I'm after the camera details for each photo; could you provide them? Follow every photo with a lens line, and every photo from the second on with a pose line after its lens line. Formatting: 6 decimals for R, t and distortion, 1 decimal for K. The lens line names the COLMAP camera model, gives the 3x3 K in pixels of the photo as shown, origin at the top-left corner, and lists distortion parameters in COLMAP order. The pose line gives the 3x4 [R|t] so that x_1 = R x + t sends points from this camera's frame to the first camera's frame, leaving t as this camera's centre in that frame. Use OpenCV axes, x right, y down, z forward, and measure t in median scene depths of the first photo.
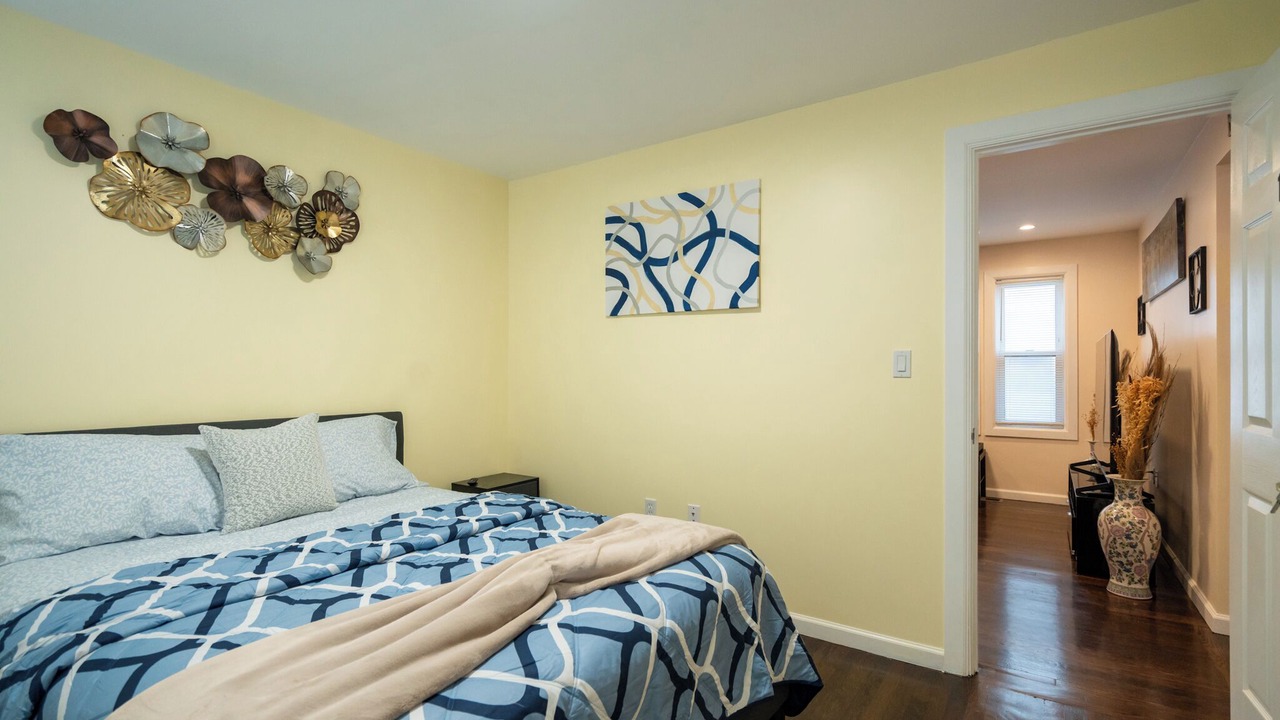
lens RADIAL K [[601.2, 0, 644.6], [0, 601.2, 343.9], [0, 0, 1]] dist [0.000504, 0.000345]
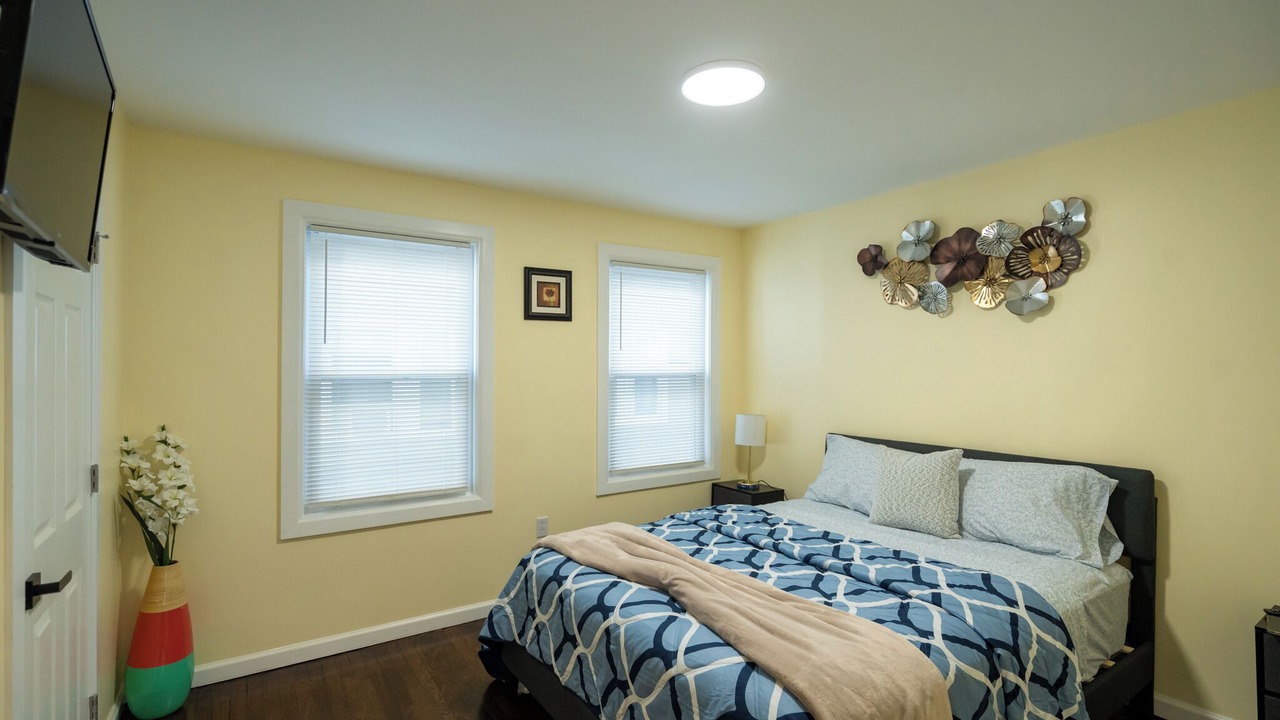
lens RADIAL K [[577.9, 0, 639.1], [0, 577.9, 365.4], [0, 0, 1]] dist [0.000560, 0.000788]
pose [[-0.365649, -0.005113, -0.930739, 0.773774], [0.040731, 0.998939, -0.021490, -0.050503], [0.929861, -0.045768, -0.365053, 0.984264]]
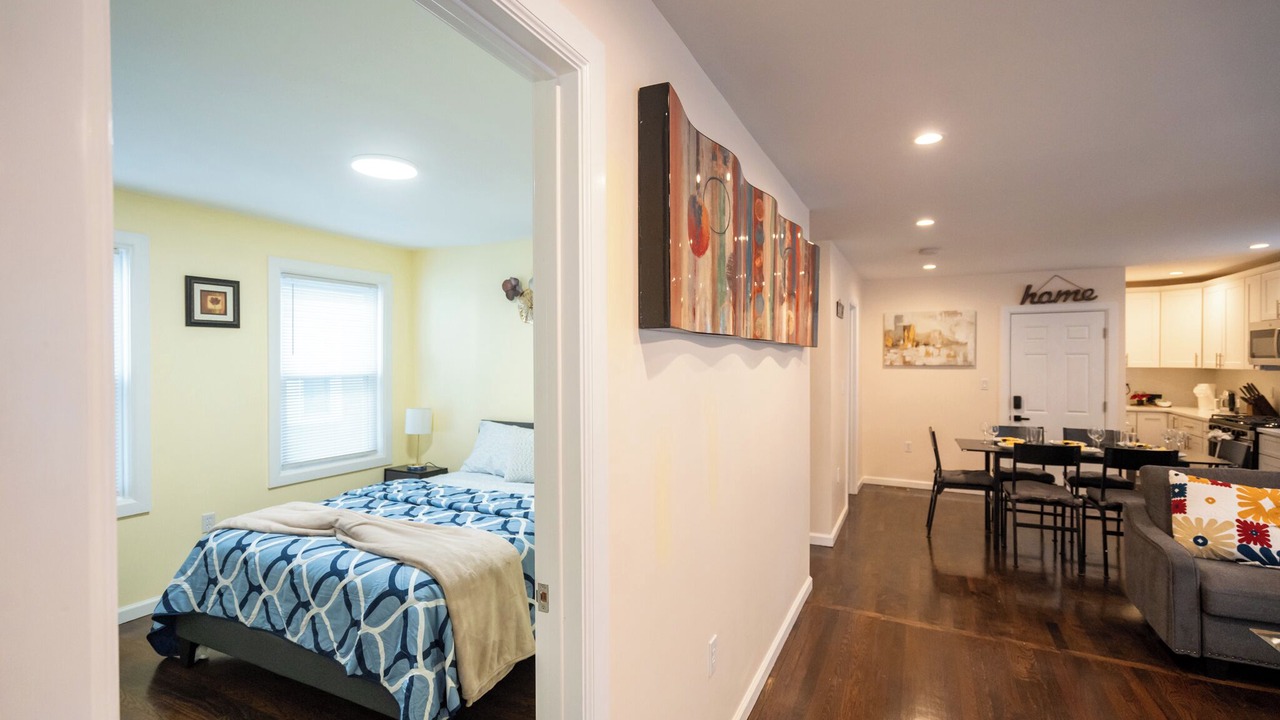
lens RADIAL K [[577.9, 0, 639.1], [0, 577.9, 365.4], [0, 0, 1]] dist [0.000560, 0.000788]
pose [[0.149773, 0.005413, -0.988706, 1.238060], [0.046034, 0.998862, 0.012442, -0.071788], [0.987648, -0.047377, 0.149354, 1.144280]]
